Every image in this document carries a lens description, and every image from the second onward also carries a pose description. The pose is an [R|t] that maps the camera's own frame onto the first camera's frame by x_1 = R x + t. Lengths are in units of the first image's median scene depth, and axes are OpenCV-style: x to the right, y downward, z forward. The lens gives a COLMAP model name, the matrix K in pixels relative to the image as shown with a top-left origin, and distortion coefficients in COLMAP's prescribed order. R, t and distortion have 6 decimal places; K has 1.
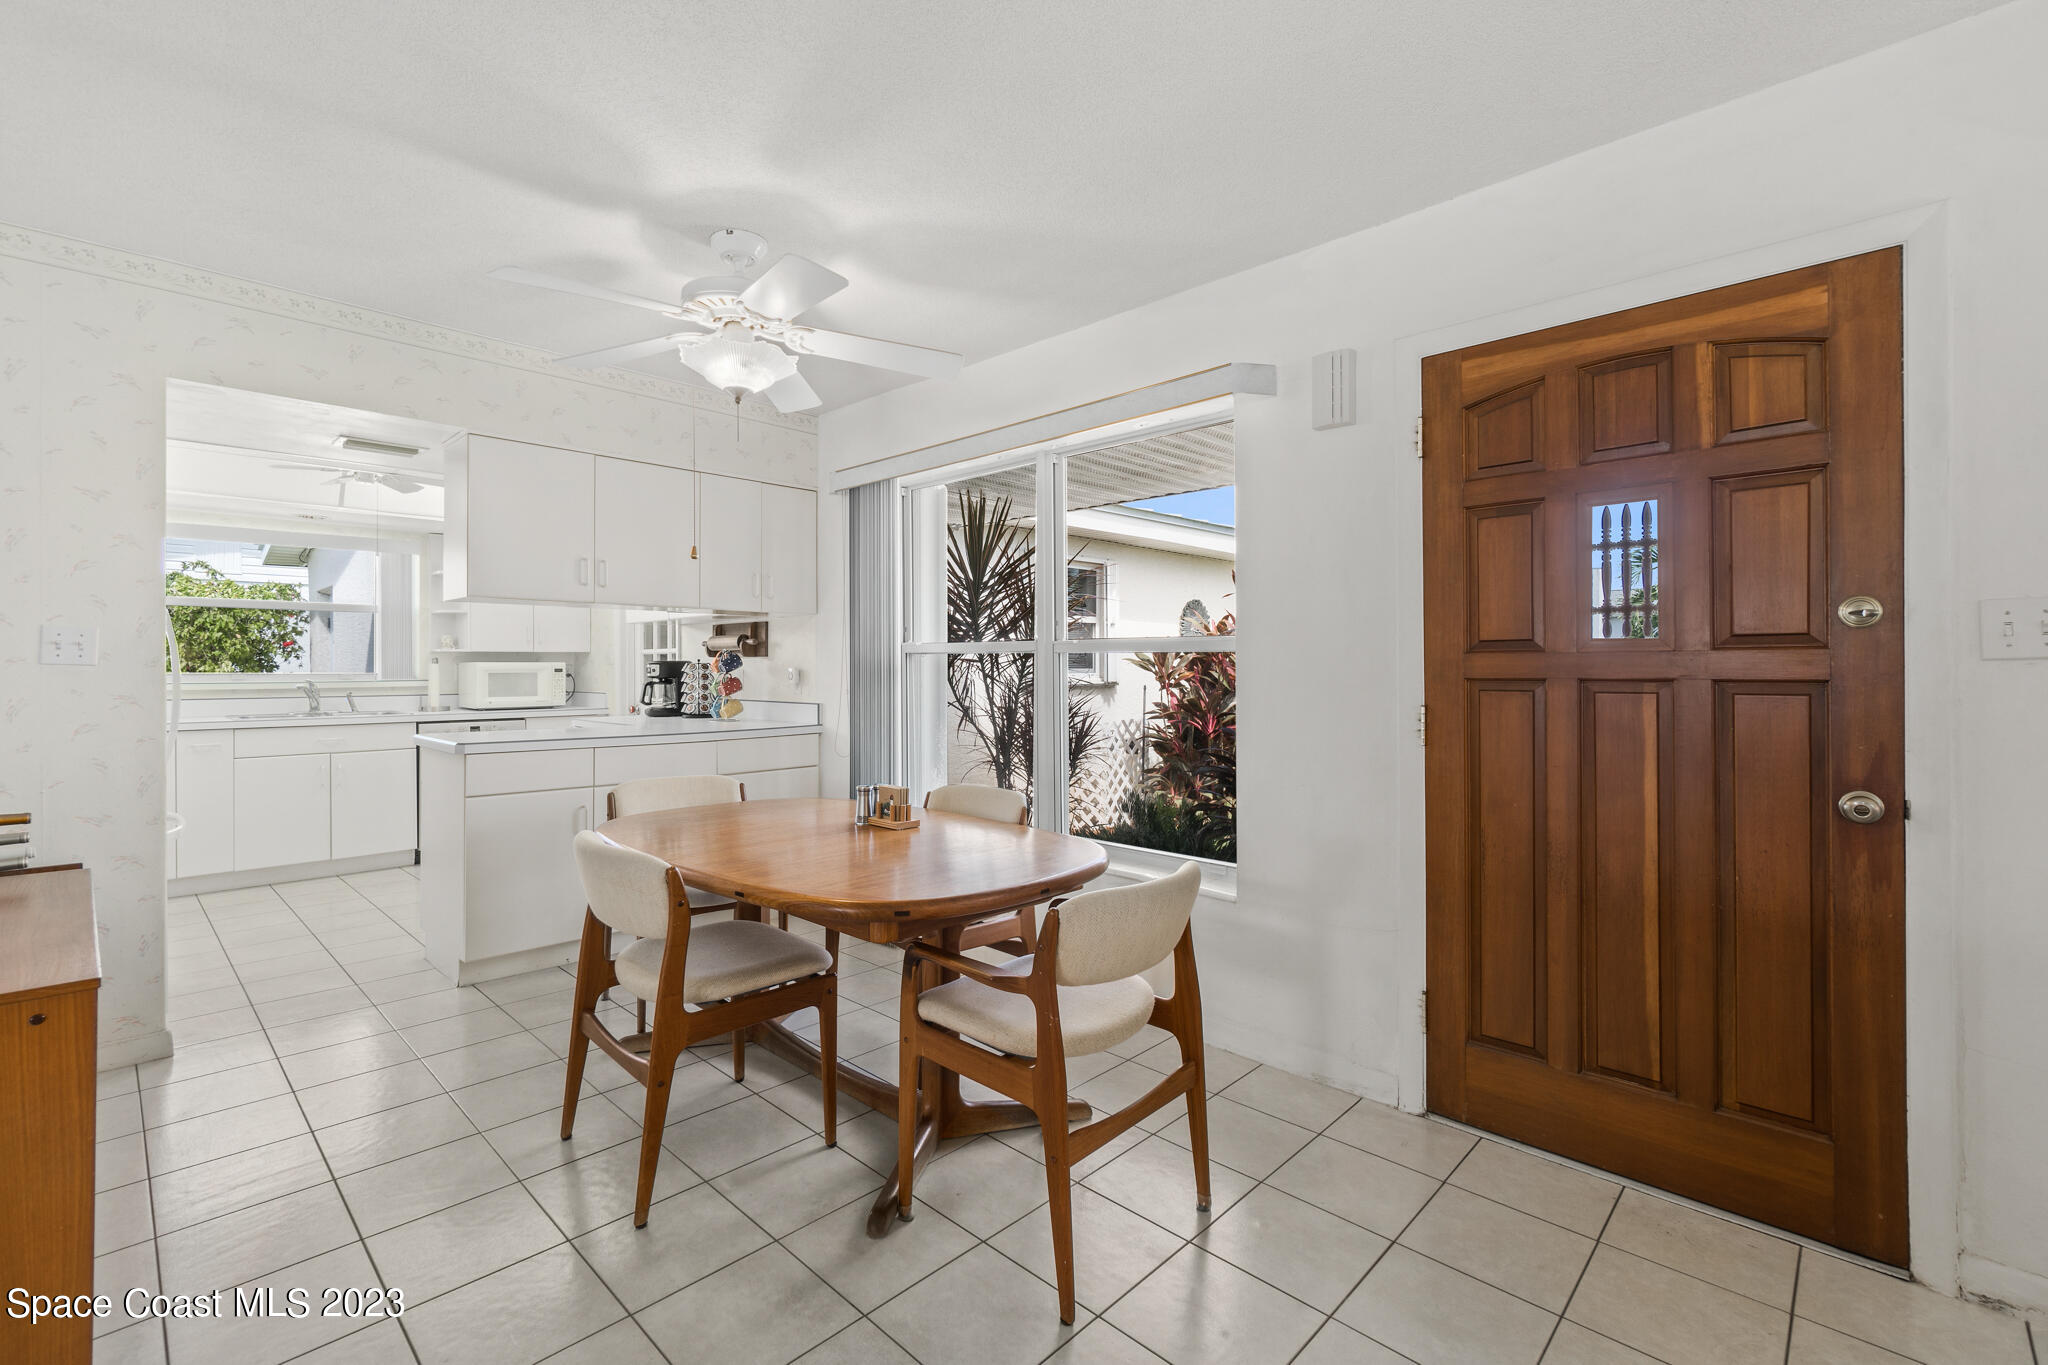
lens RADIAL K [[897.7, 0, 999.0], [0, 897.7, 660.8], [0, 0, 1]] dist [-0.010438, 0.003610]
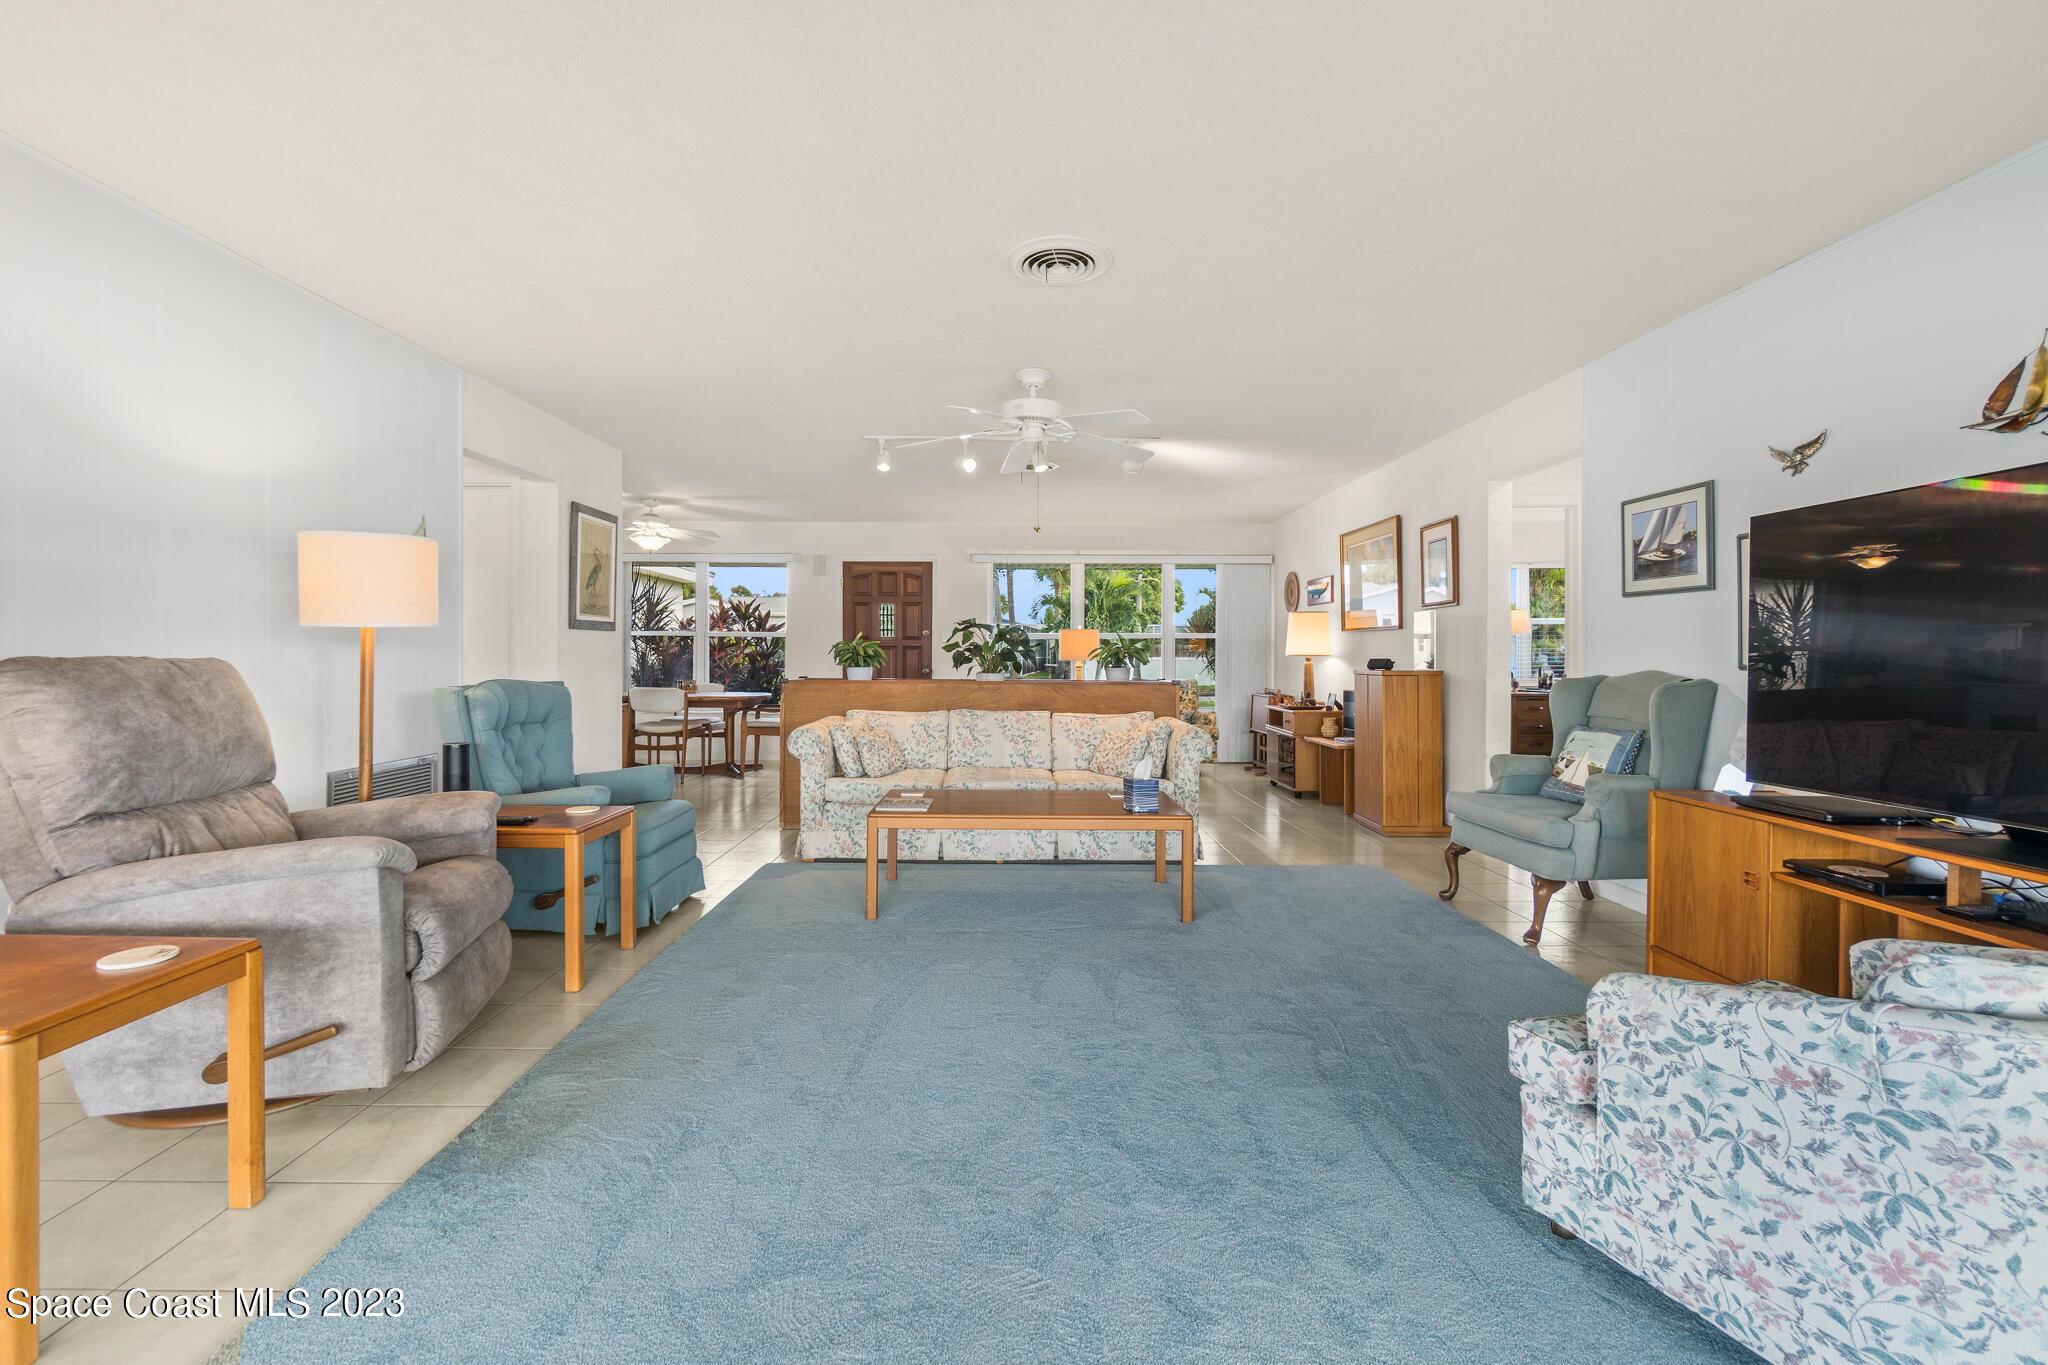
lens RADIAL K [[897.7, 0, 989.5], [0, 897.7, 671.1], [0, 0, 1]] dist [-0.010438, 0.003610]
pose [[0.711849, -0.006760, 0.702300, -1.777087], [-0.011950, 0.999692, 0.021736, 0.036845], [-0.702231, -0.023865, 0.711549, -2.175108]]
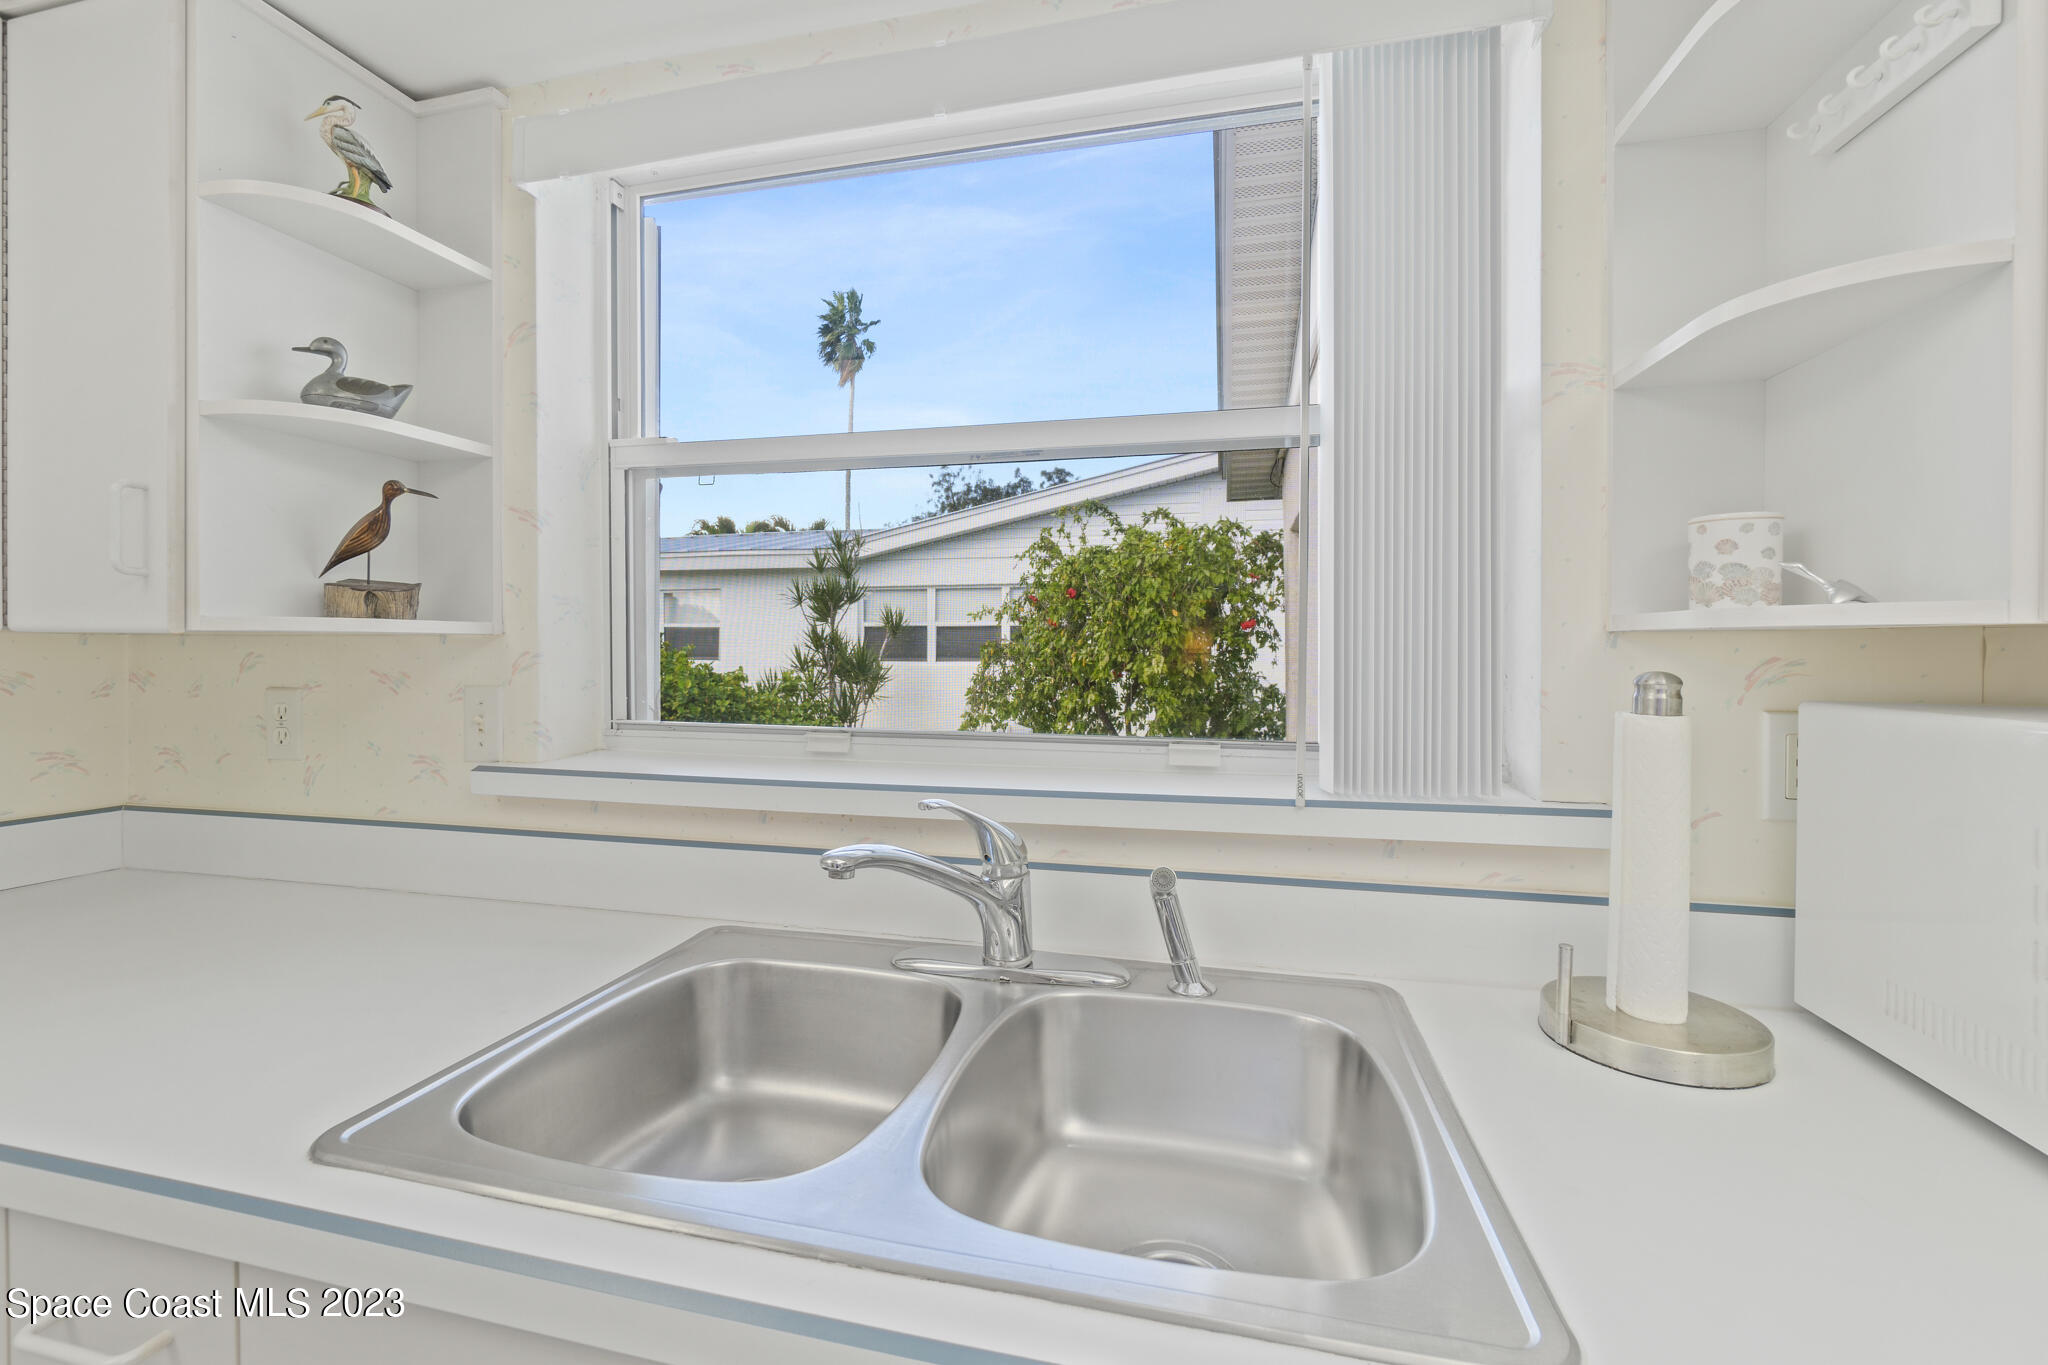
lens RADIAL K [[897.7, 0, 1006.6], [0, 897.7, 659.2], [0, 0, 1]] dist [-0.010438, 0.003610]
pose [[0.514108, 0.011928, -0.857642, -1.371200], [-0.001869, 0.999917, 0.012786, -0.016562], [0.857723, -0.004970, 0.514088, 2.044377]]
